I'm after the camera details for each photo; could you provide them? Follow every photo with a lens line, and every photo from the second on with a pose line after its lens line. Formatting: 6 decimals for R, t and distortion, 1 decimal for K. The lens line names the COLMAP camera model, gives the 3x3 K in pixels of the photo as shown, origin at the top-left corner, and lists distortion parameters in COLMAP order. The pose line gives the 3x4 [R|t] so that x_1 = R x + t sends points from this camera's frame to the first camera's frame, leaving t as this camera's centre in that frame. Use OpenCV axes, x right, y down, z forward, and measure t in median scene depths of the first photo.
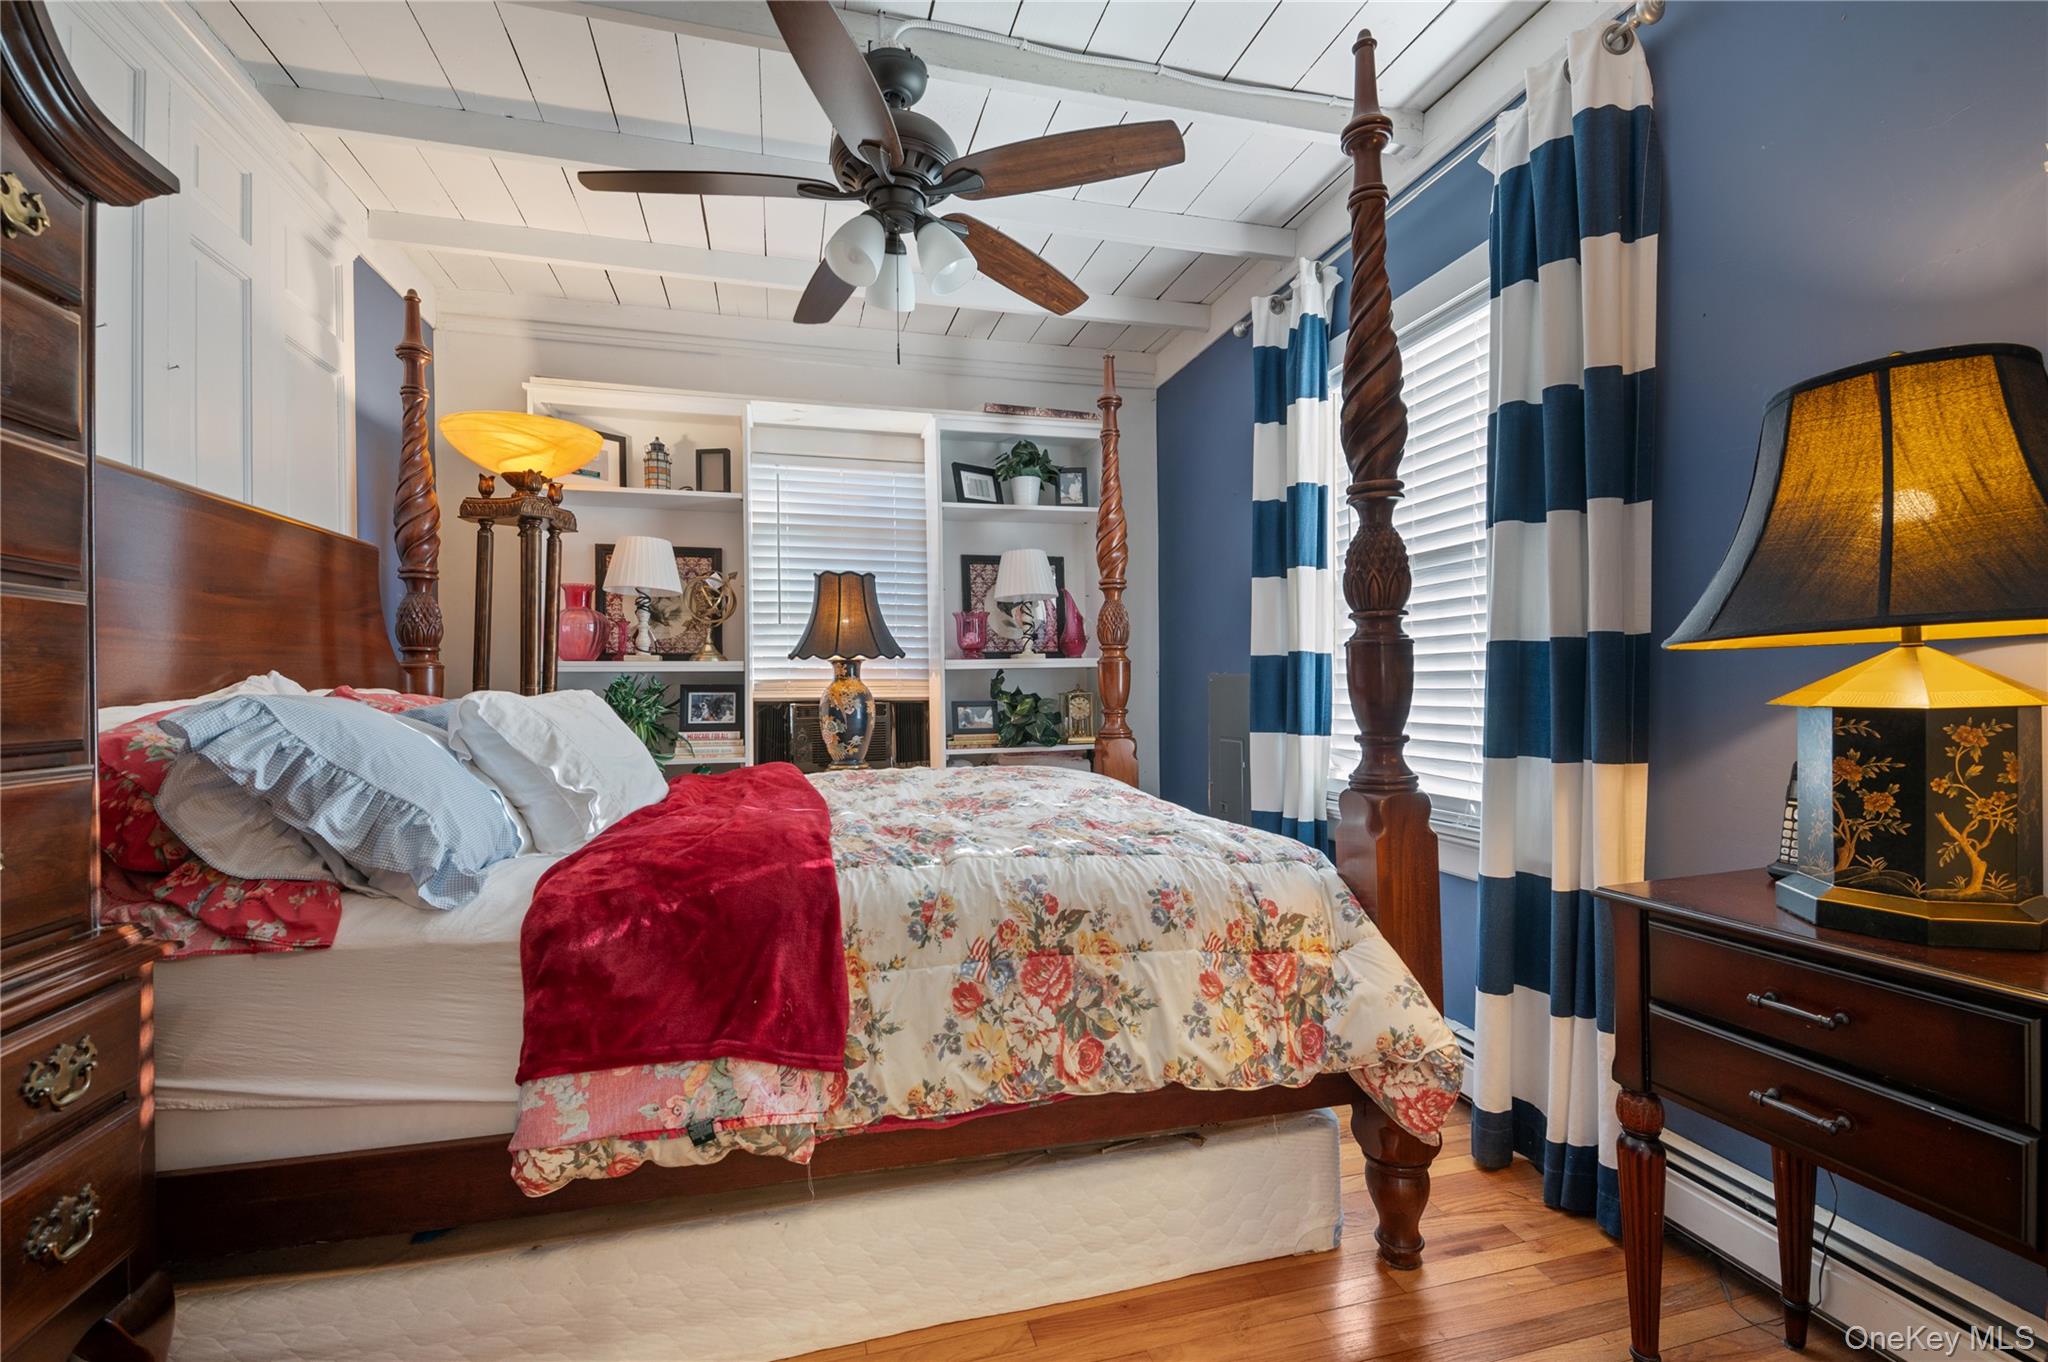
lens RADIAL K [[878.5, 0, 1022.9], [0, 878.5, 682.9], [0, 0, 1]] dist [0.015859, -0.011074]
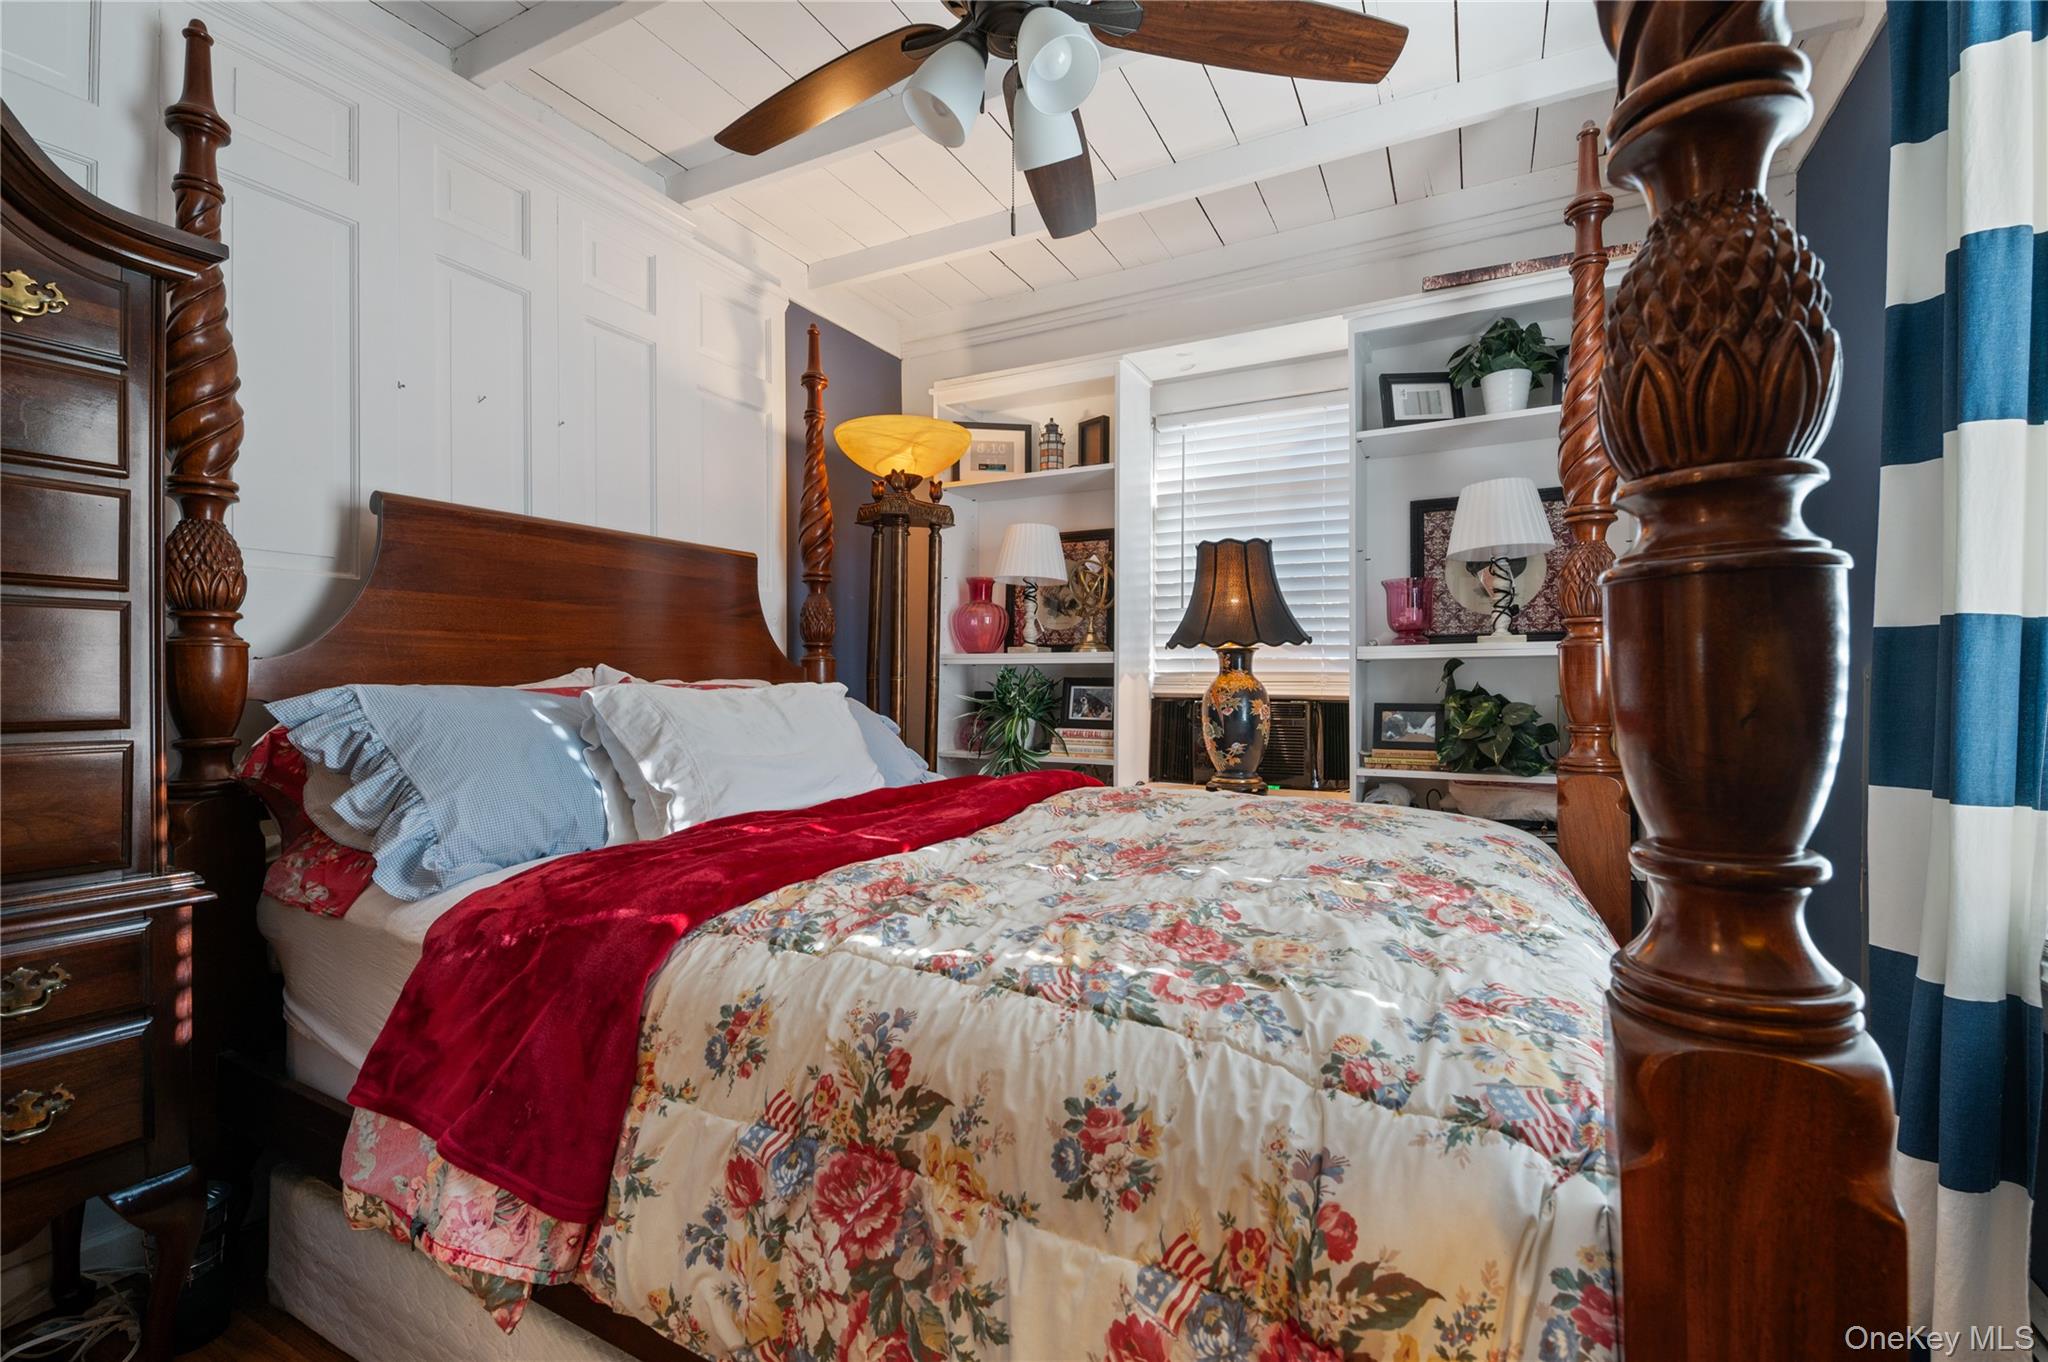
lens RADIAL K [[878.5, 0, 1018.3], [0, 878.5, 682.8], [0, 0, 1]] dist [0.015859, -0.011074]
pose [[0.740679, 0.011428, -0.671762, 0.209147], [-0.005239, 0.999923, 0.011234, -0.002680], [0.671839, -0.004802, 0.740682, 0.279592]]
